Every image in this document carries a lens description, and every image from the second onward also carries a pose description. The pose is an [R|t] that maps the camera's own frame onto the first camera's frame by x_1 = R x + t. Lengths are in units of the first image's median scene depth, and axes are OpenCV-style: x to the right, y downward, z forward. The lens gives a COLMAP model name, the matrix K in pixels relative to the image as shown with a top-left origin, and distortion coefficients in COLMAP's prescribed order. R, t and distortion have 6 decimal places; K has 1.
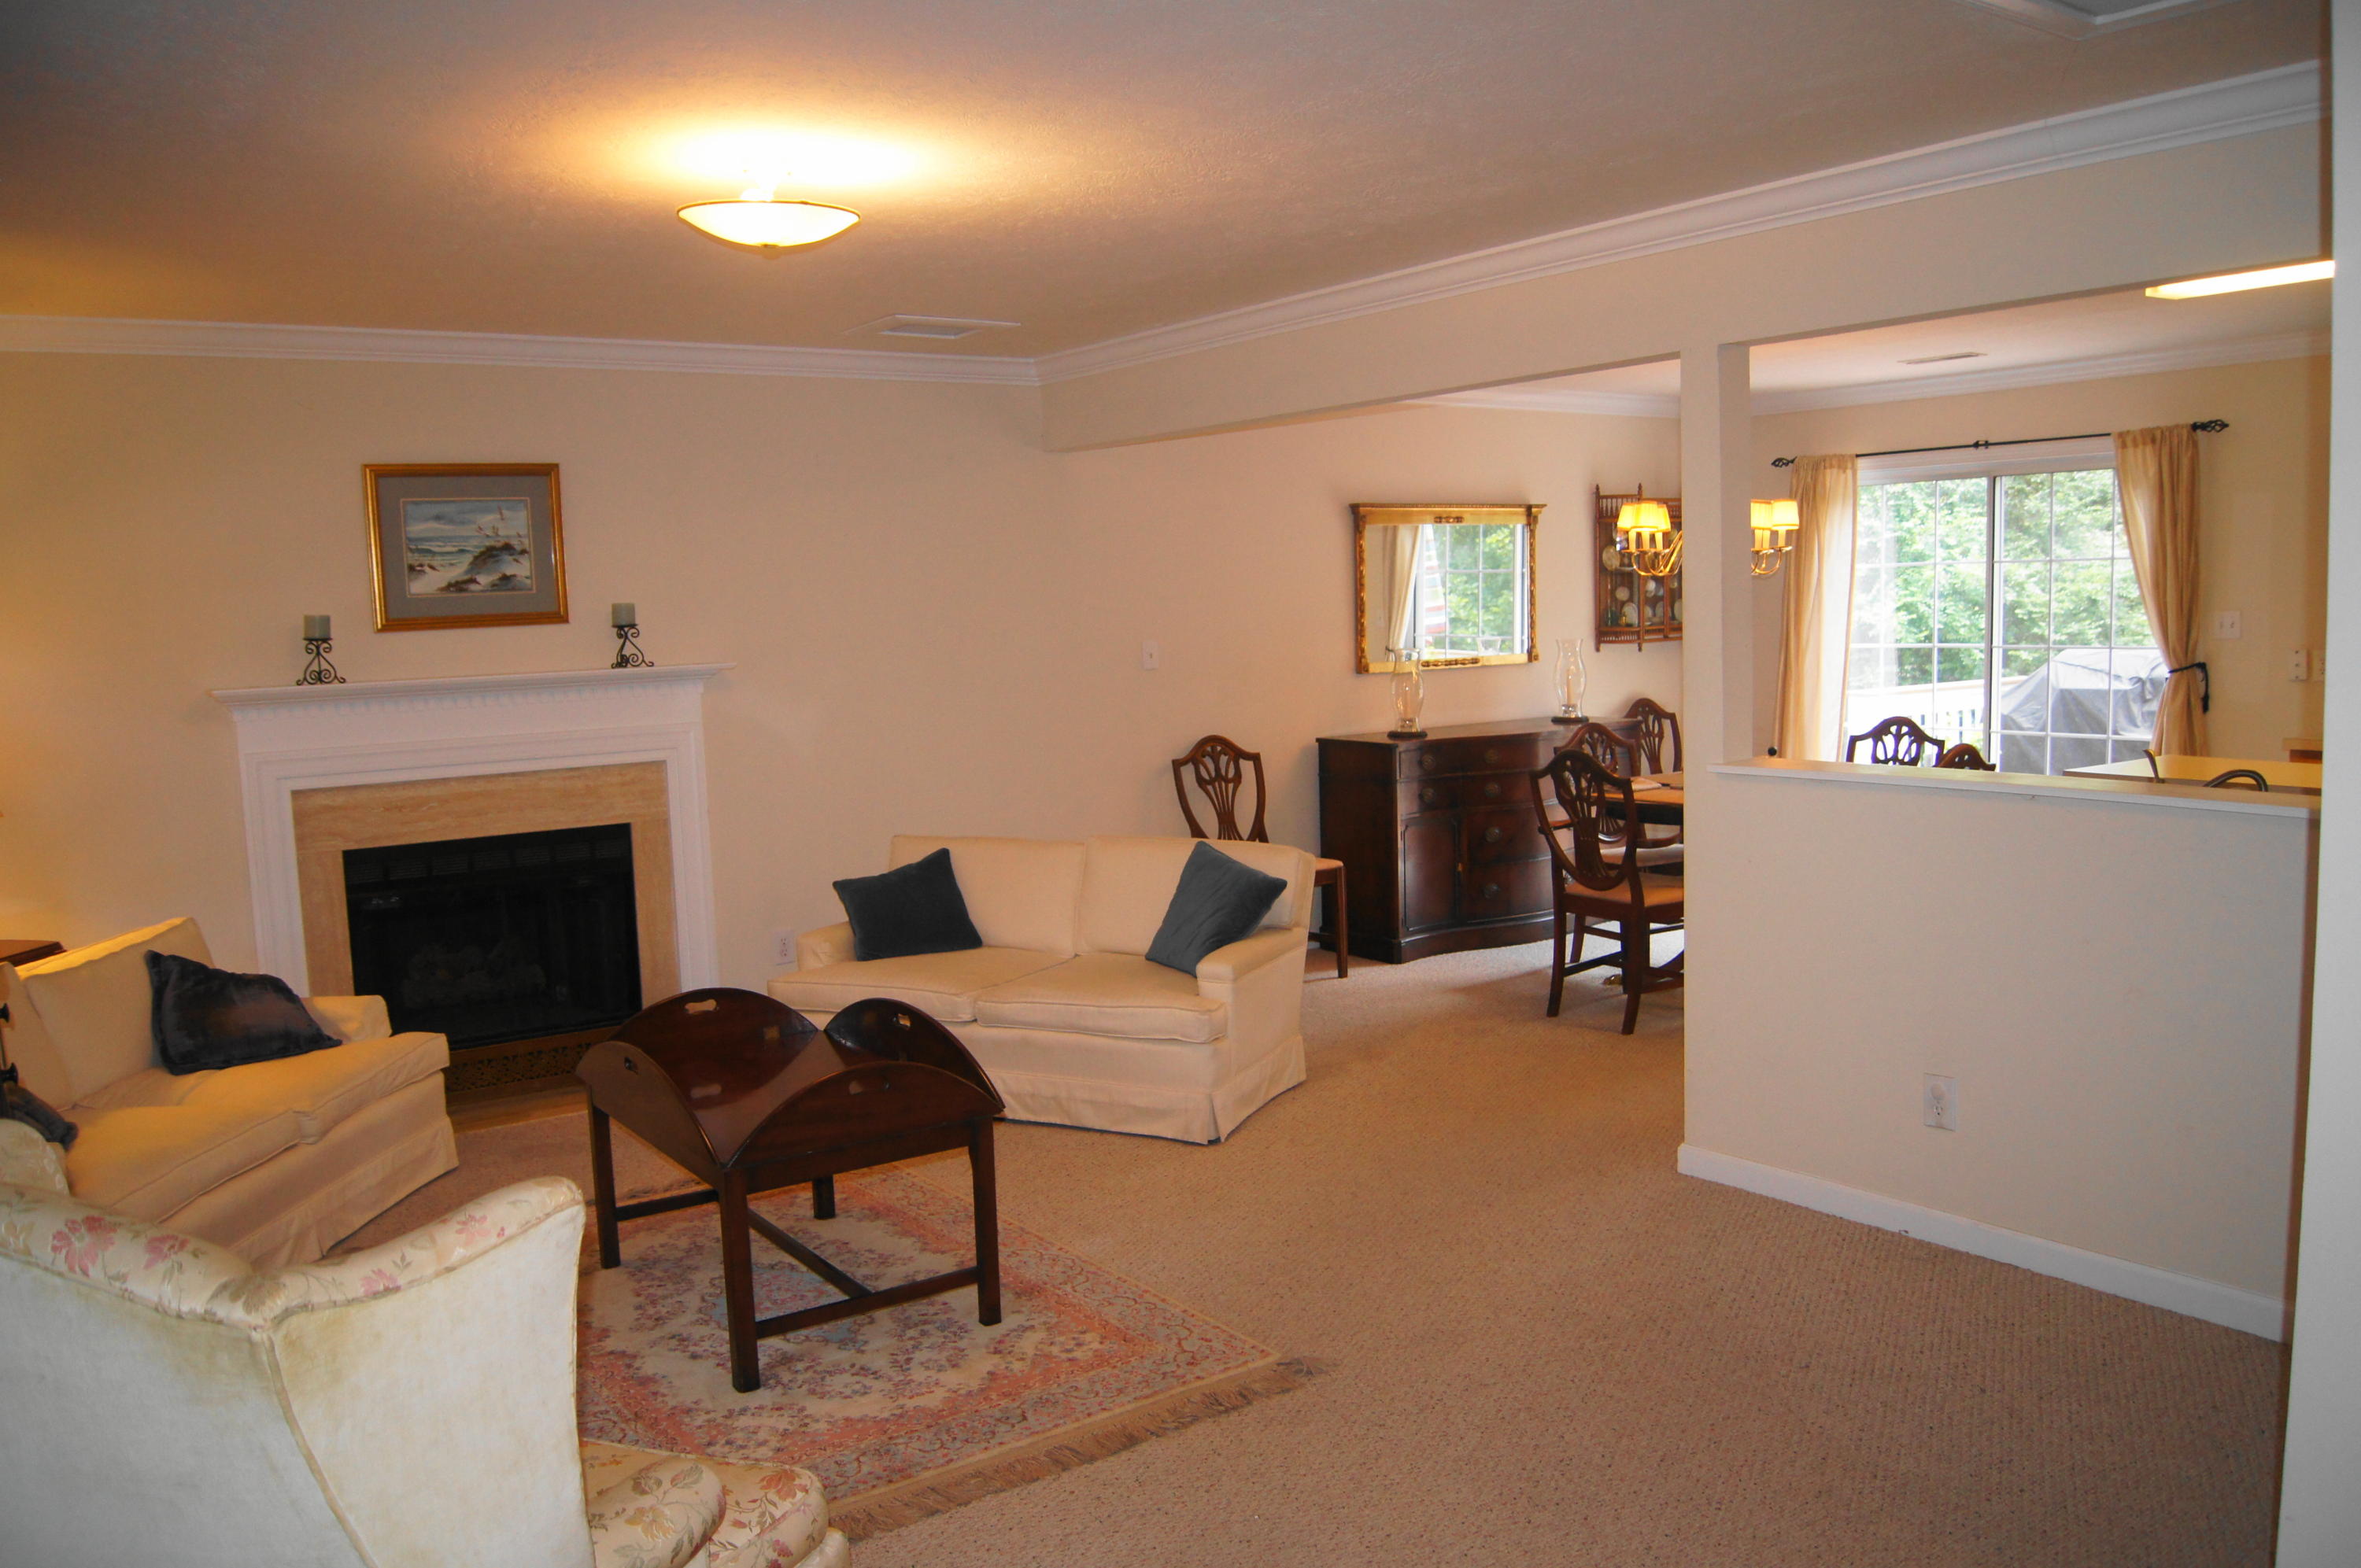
lens RADIAL K [[1839.0, 0, 1141.2], [0, 1839.0, 809.6], [0, 0, 1]] dist [-0.078991, 0.009677]
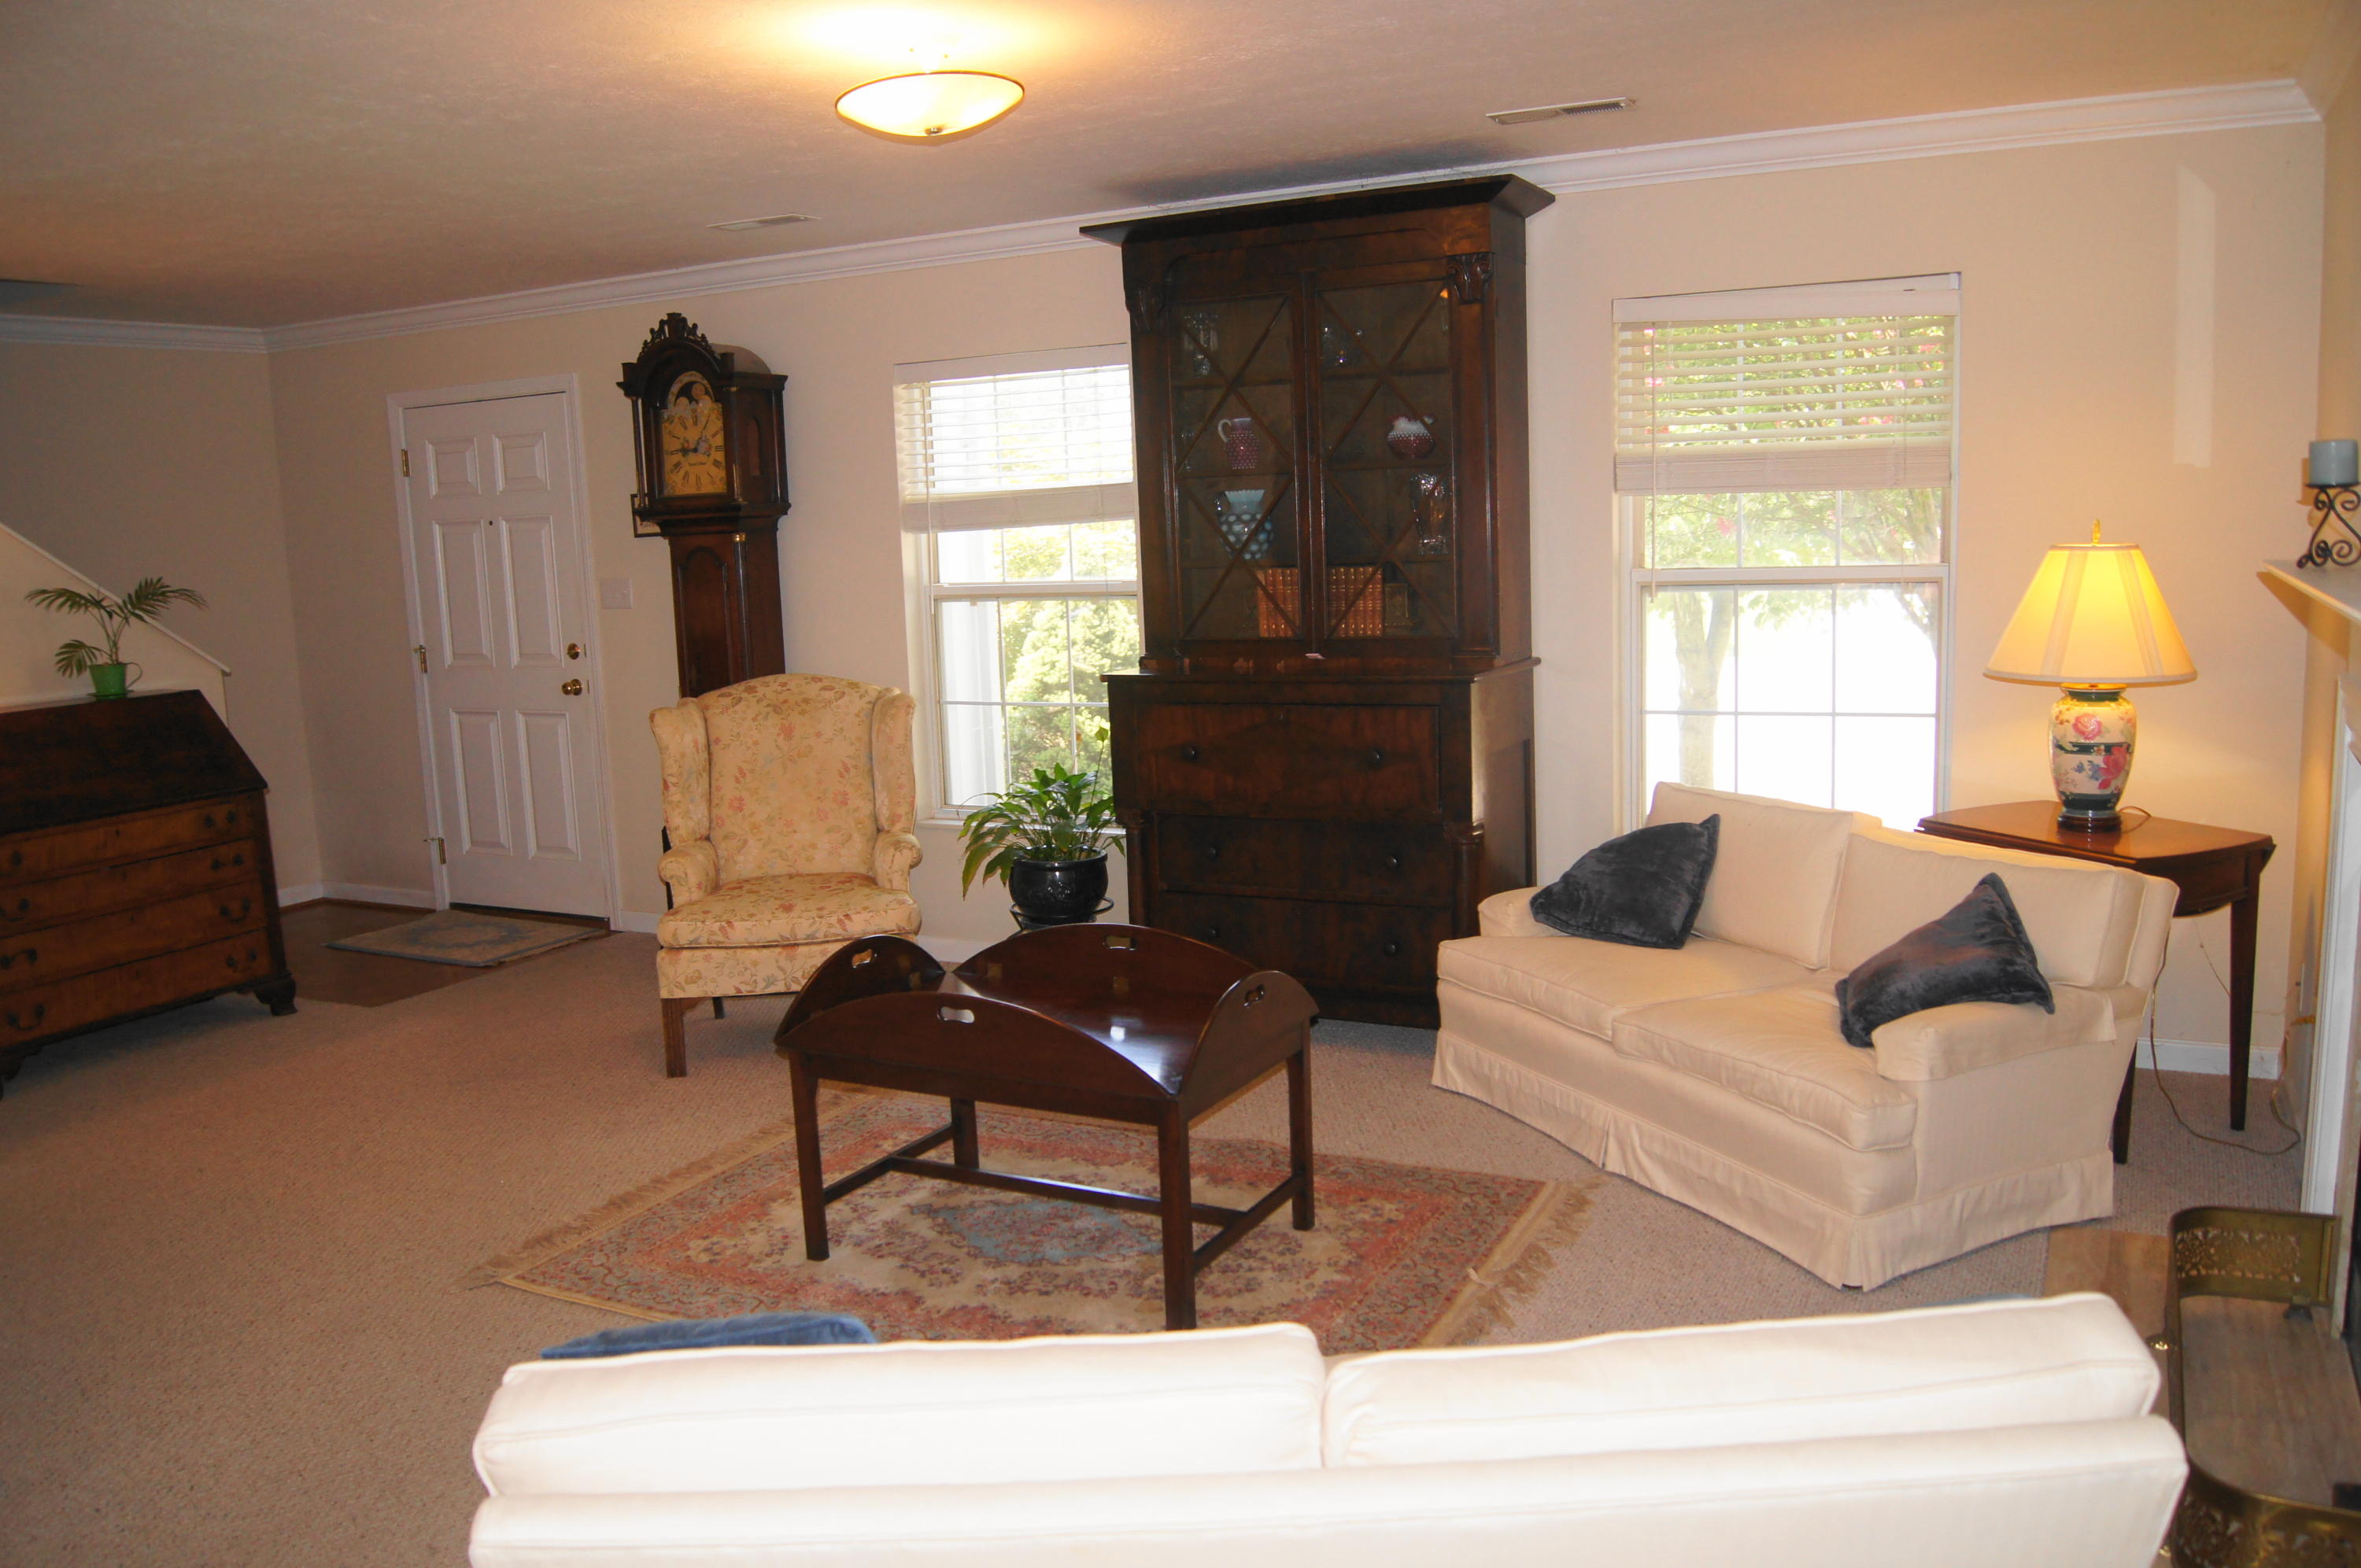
lens RADIAL K [[1839.0, 0, 1171.9], [0, 1839.0, 797.3], [0, 0, 1]] dist [-0.078991, 0.009677]
pose [[-0.879345, 0.134970, -0.456657, 0.104488], [0.012344, 0.965128, 0.261486, -0.133716], [0.476025, 0.224299, -0.850347, 1.189768]]
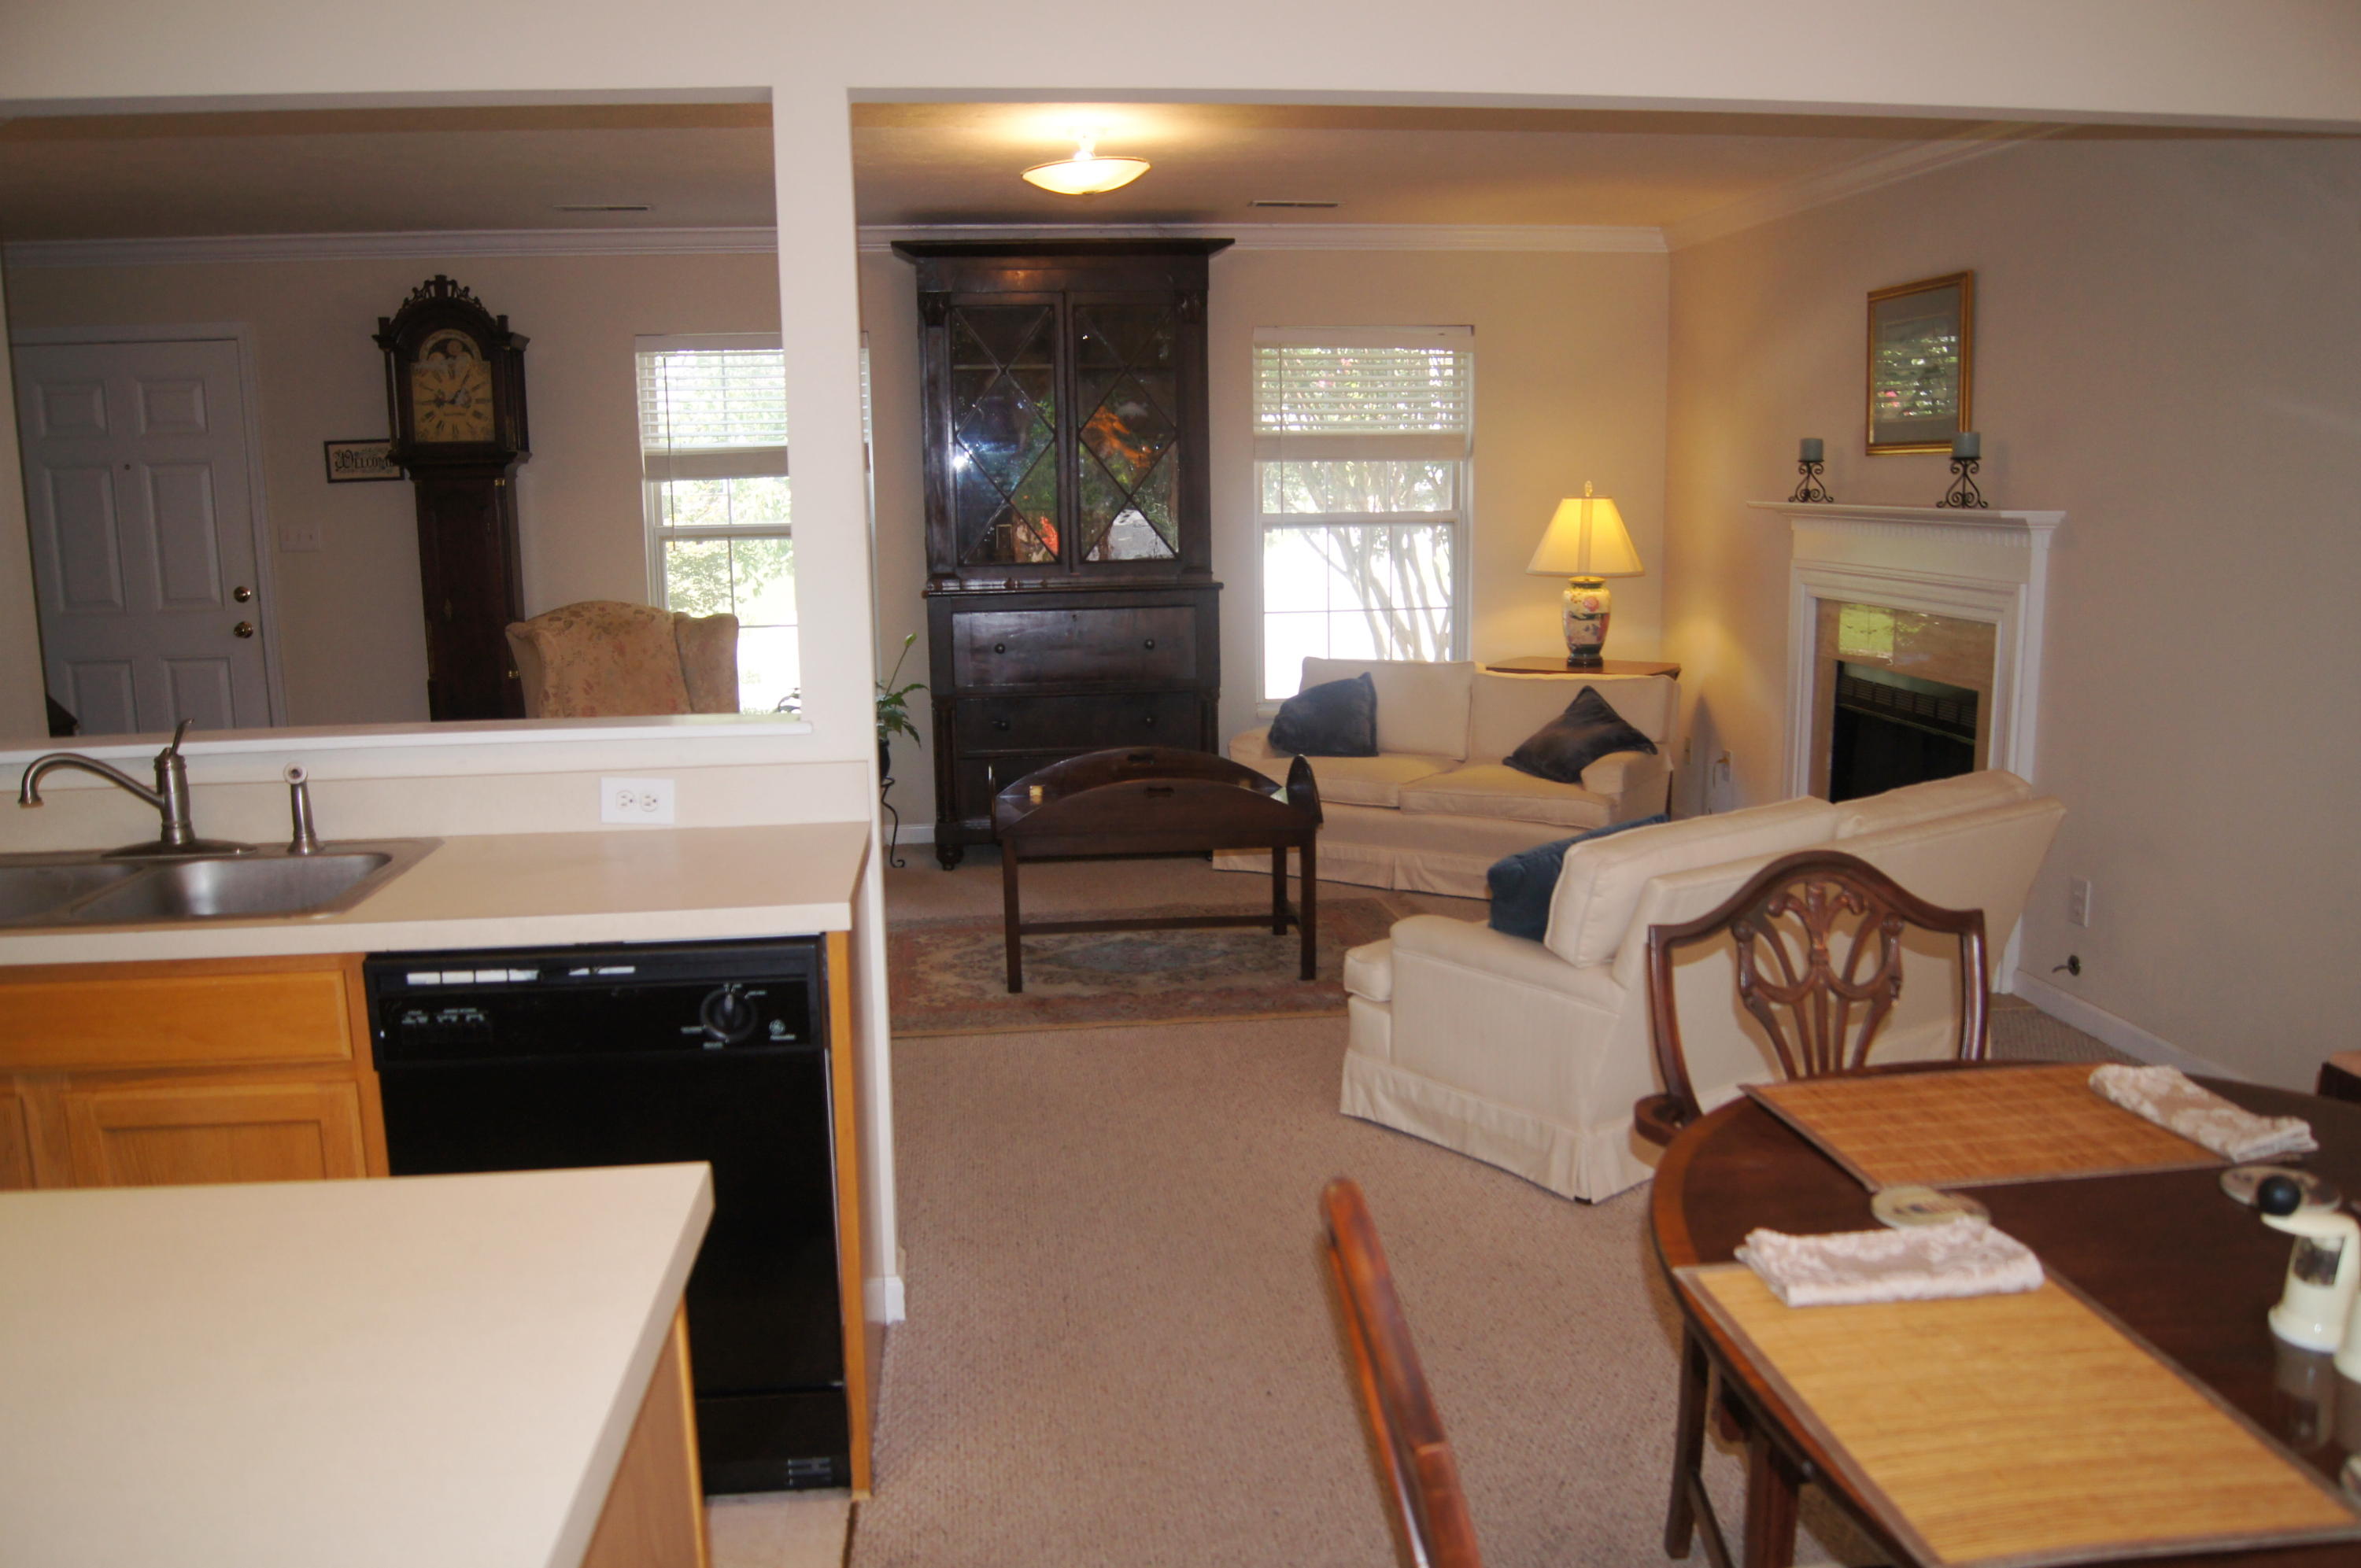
lens RADIAL K [[1839.0, 0, 1201.7], [0, 1839.0, 784.5], [0, 0, 1]] dist [-0.078991, 0.009677]
pose [[-0.461292, 0.186781, -0.867365, 0.641068], [-0.070844, 0.966715, 0.245852, -0.135550], [0.884416, 0.174857, -0.432705, 1.075241]]
